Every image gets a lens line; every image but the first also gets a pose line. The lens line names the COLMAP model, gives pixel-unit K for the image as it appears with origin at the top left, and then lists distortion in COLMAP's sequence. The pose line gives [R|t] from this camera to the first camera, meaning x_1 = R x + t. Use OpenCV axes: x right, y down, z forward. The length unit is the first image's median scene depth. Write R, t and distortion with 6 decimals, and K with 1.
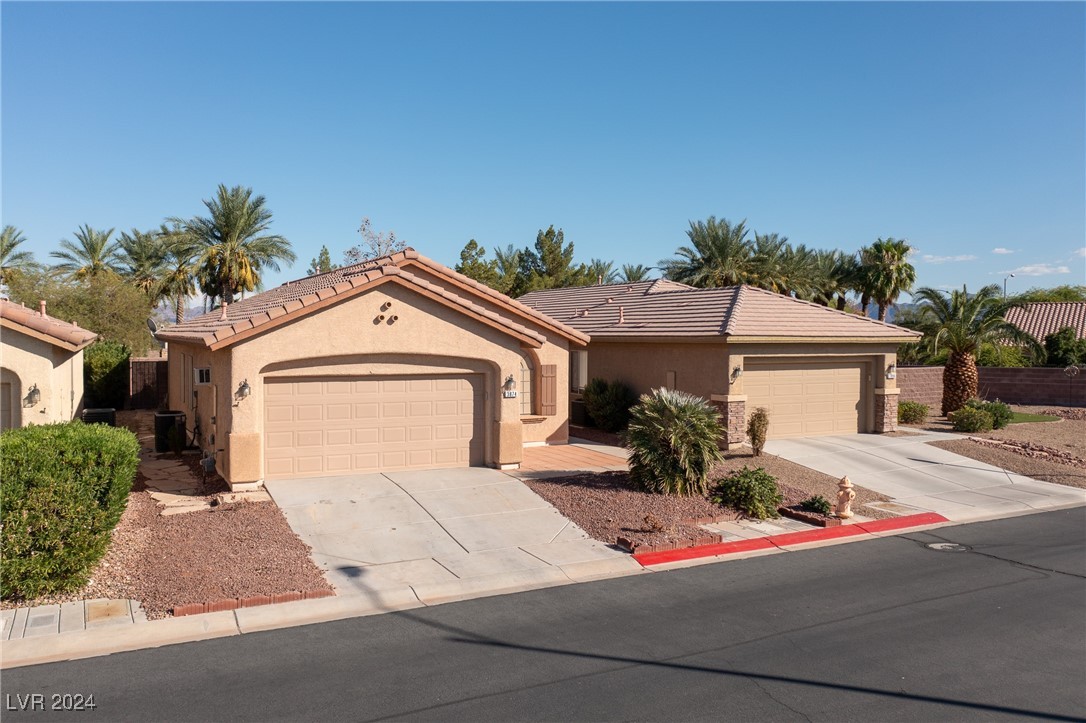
lens RADIAL K [[879.8, 0, 529.1], [0, 879.8, 358.4], [0, 0, 1]] dist [-0.012334, 0.007990]
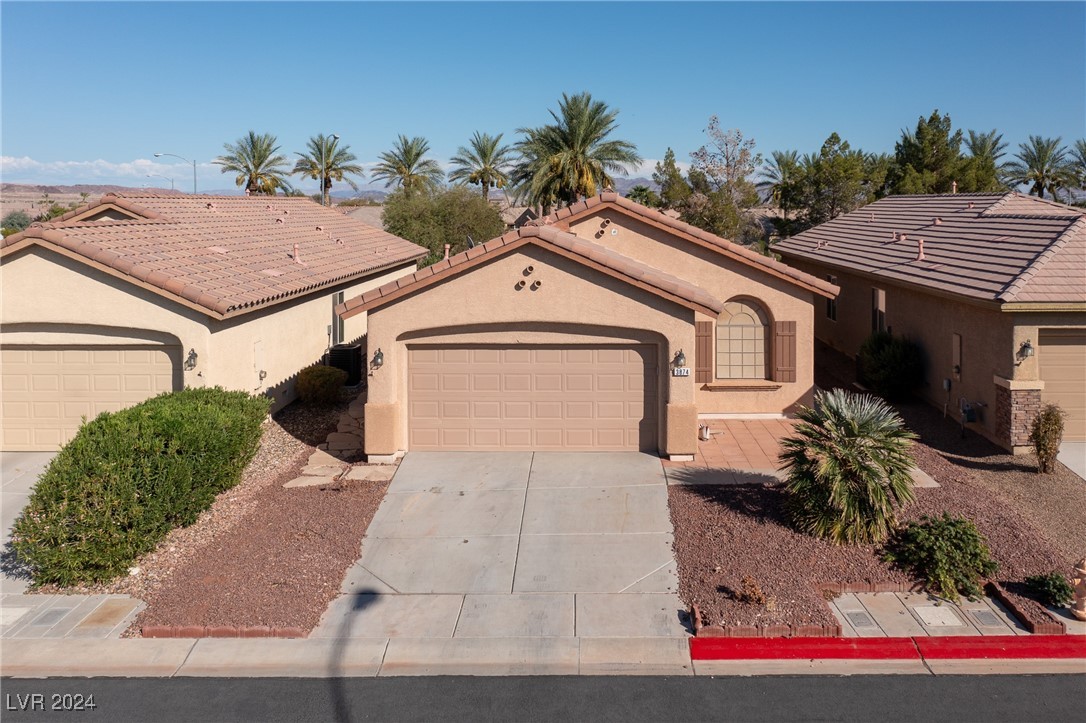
lens RADIAL K [[903.7, 0, 544.6], [0, 903.7, 243.5], [0, 0, 1]] dist [-0.007252, -0.005733]
pose [[0.887339, 0.007756, -0.461052, 0.276305], [-0.003263, 0.999939, 0.010541, -0.096154], [0.461106, -0.007849, 0.887311, 0.190590]]
